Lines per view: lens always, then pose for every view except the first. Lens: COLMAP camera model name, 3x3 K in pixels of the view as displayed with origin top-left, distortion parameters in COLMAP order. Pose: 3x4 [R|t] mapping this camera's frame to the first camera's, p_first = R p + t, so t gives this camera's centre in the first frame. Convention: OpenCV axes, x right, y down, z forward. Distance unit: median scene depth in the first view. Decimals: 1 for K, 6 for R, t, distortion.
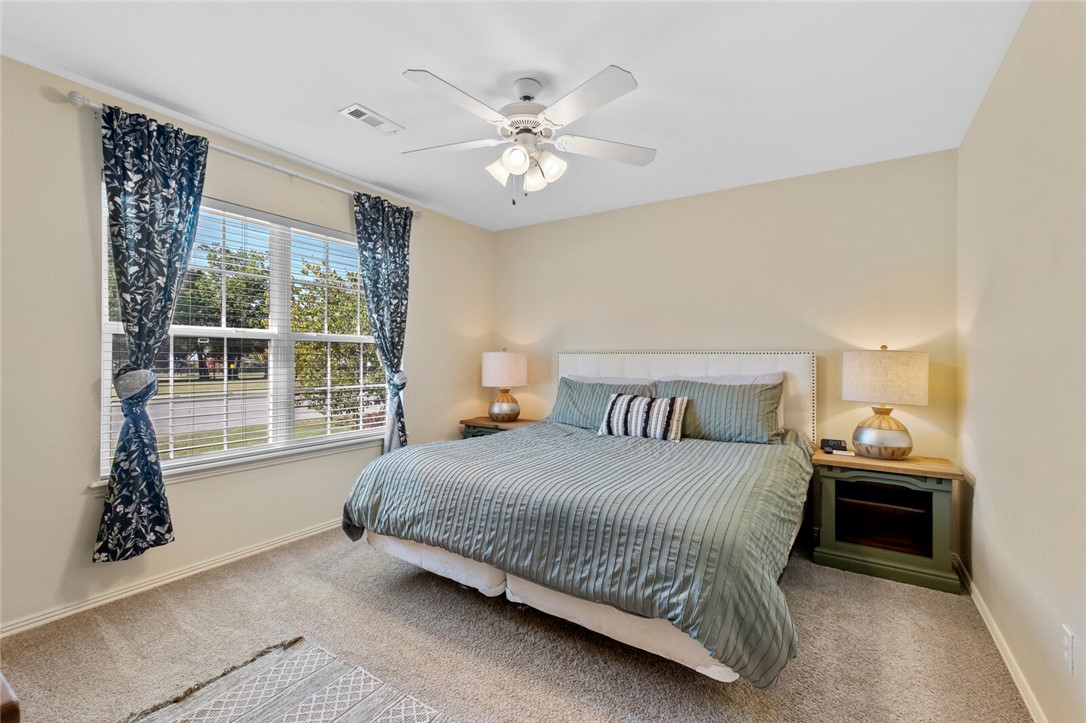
lens RADIAL K [[456.2, 0, 543.0], [0, 456.2, 361.5], [0, 0, 1]] dist [0.006100, -0.000117]
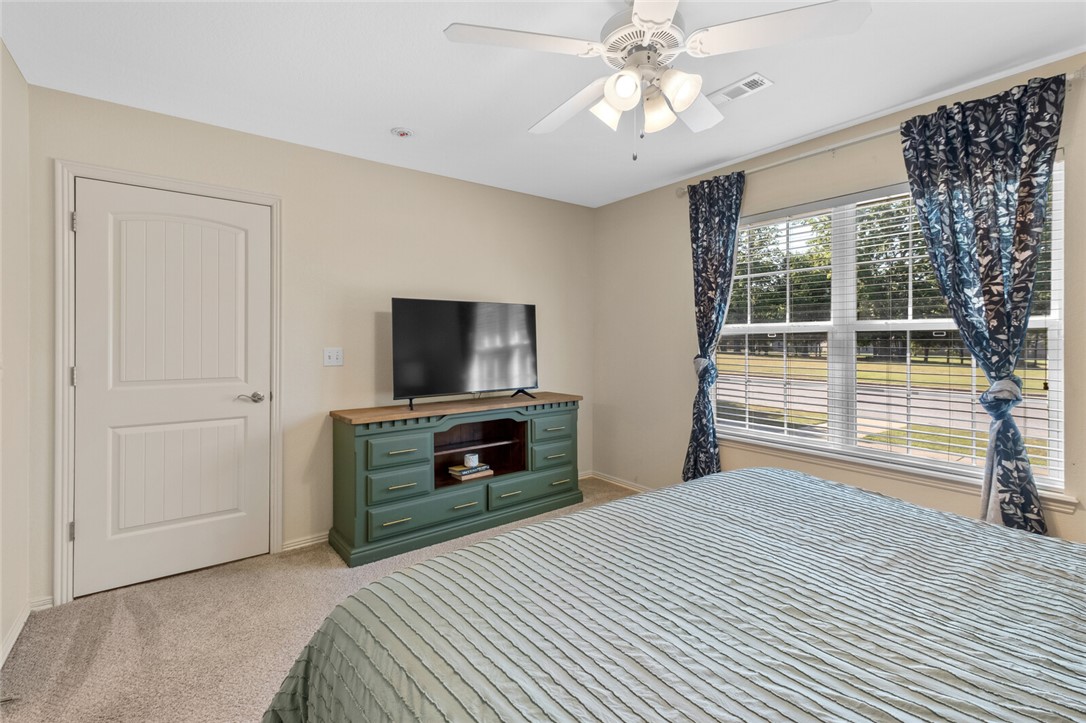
lens RADIAL K [[473.0, 0, 547.8], [0, 473.0, 346.1], [0, 0, 1]] dist [0.019720, -0.000484]
pose [[-0.320860, -0.009416, -0.947080, 0.558739], [-0.024943, 0.999688, -0.001488, -0.003477], [0.946798, 0.023145, -0.320995, 0.826618]]
